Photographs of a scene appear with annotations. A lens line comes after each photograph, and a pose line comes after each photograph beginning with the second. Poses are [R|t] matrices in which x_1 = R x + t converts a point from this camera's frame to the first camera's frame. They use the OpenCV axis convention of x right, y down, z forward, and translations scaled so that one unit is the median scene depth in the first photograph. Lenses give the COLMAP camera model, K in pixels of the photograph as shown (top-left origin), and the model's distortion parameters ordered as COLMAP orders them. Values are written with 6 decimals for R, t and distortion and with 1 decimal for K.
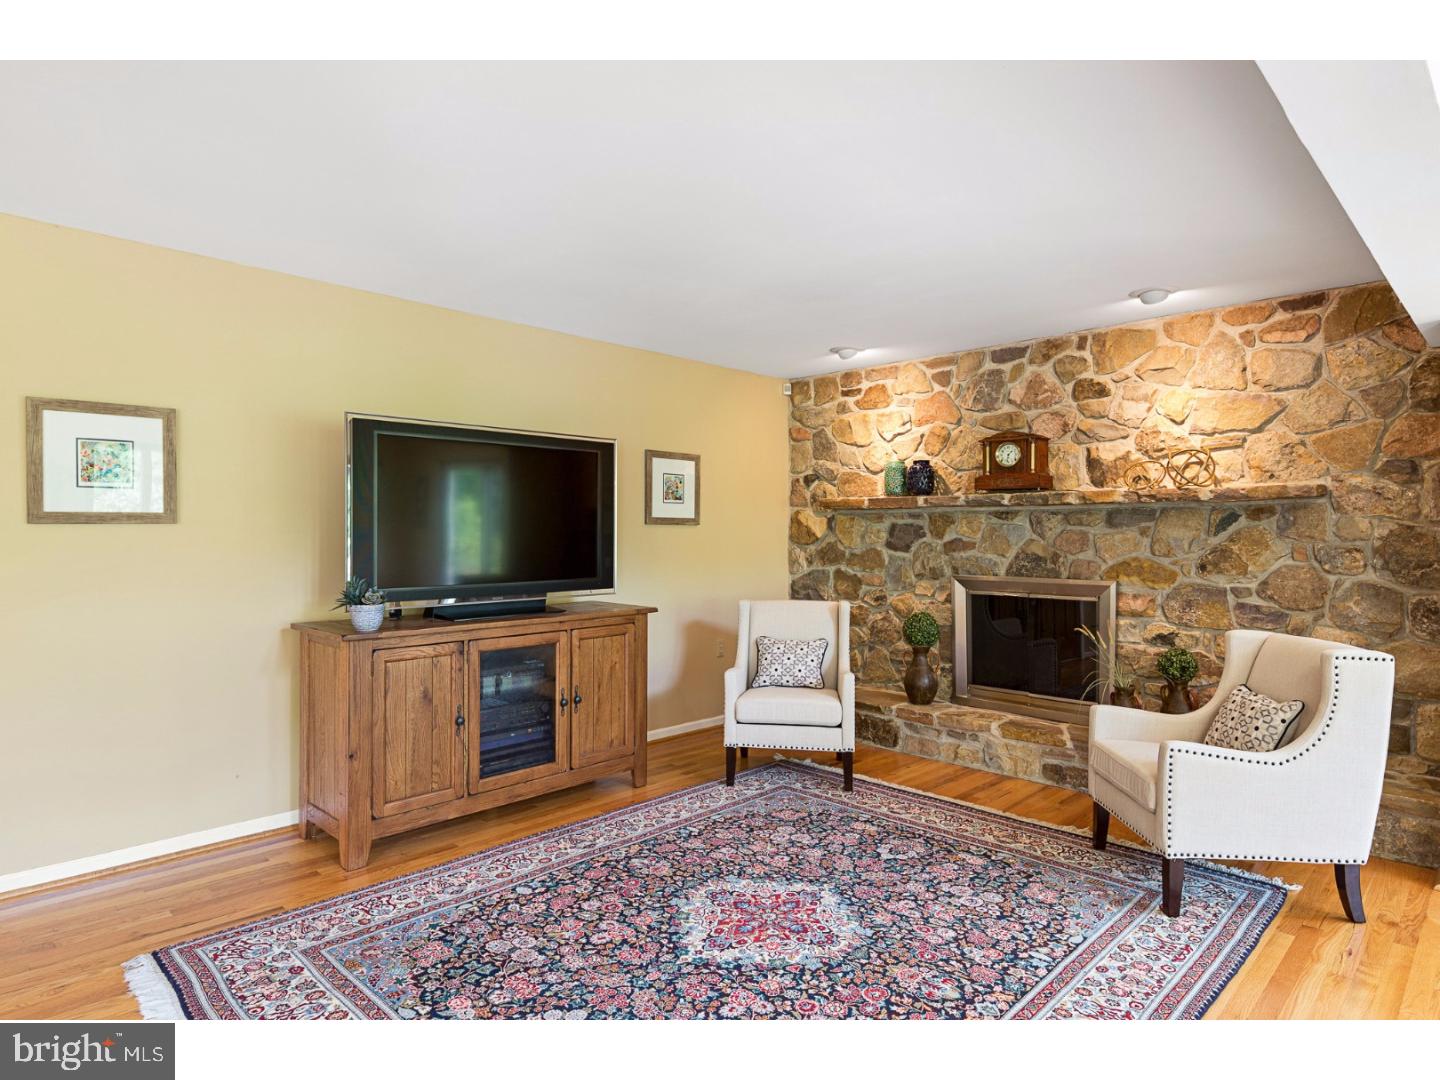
lens RADIAL K [[825.1, 0, 719.4], [0, 825.1, 536.2], [0, 0, 1]] dist [0.000994, 0.000049]
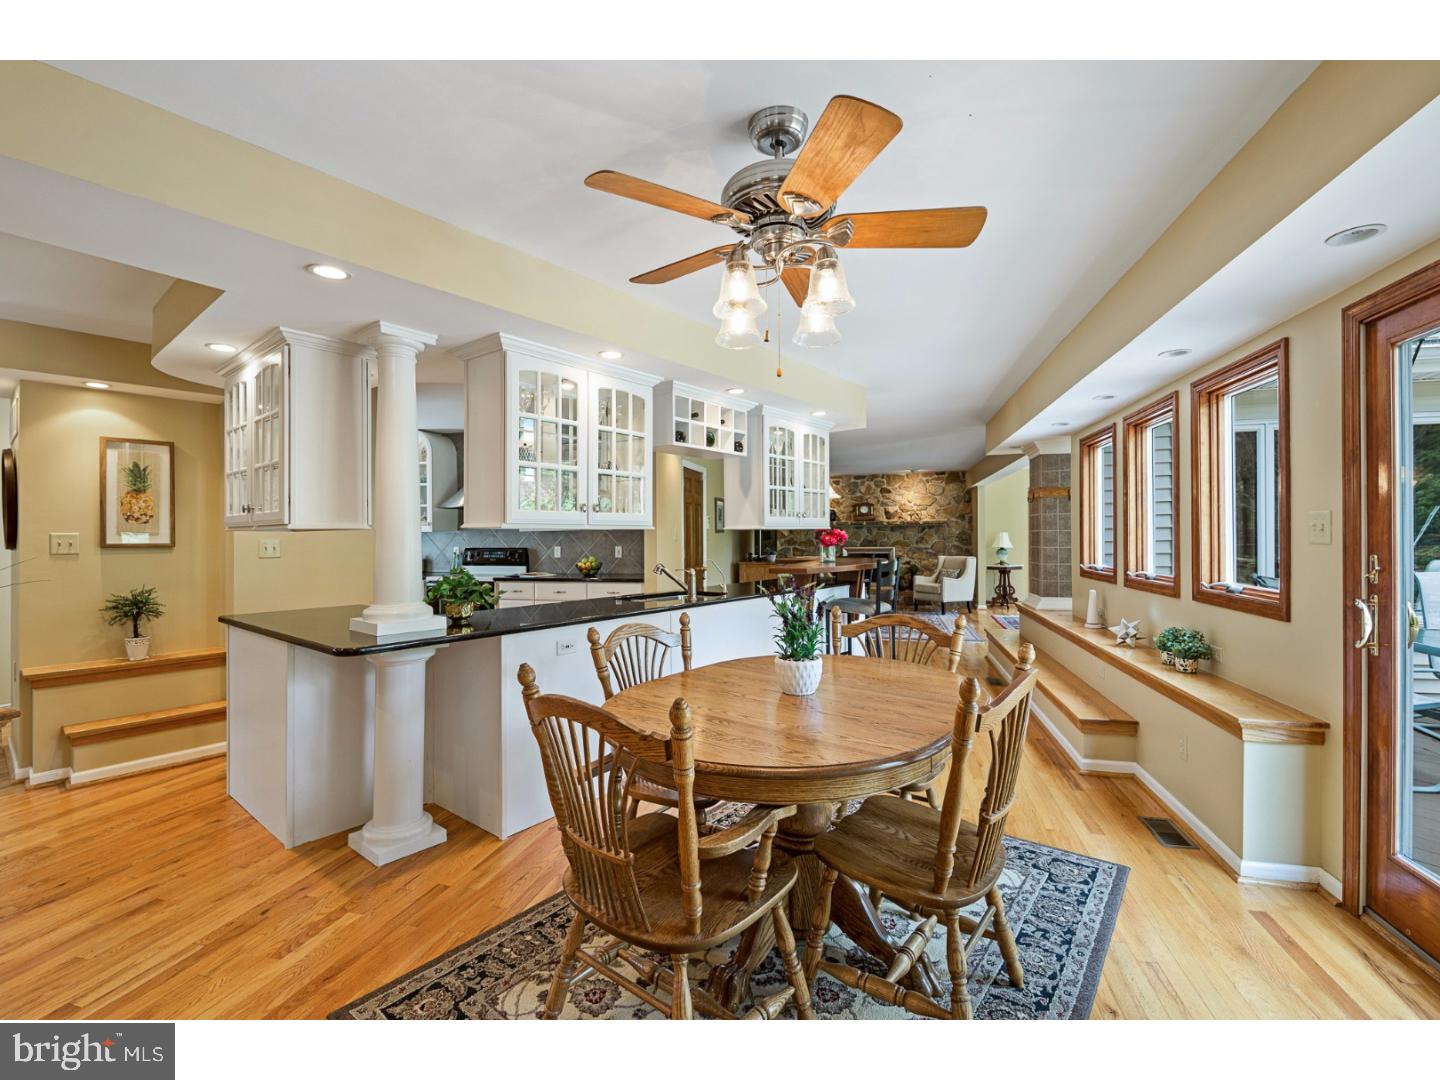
lens RADIAL K [[618.5, 0, 720.8], [0, 618.5, 535.8], [0, 0, 1]] dist [-0.008072, -0.001114]
pose [[0.871725, -0.007873, 0.489932, -1.417207], [0.011021, 0.999933, -0.003541, 0.008685], [-0.489871, 0.008487, 0.871754, -0.897723]]
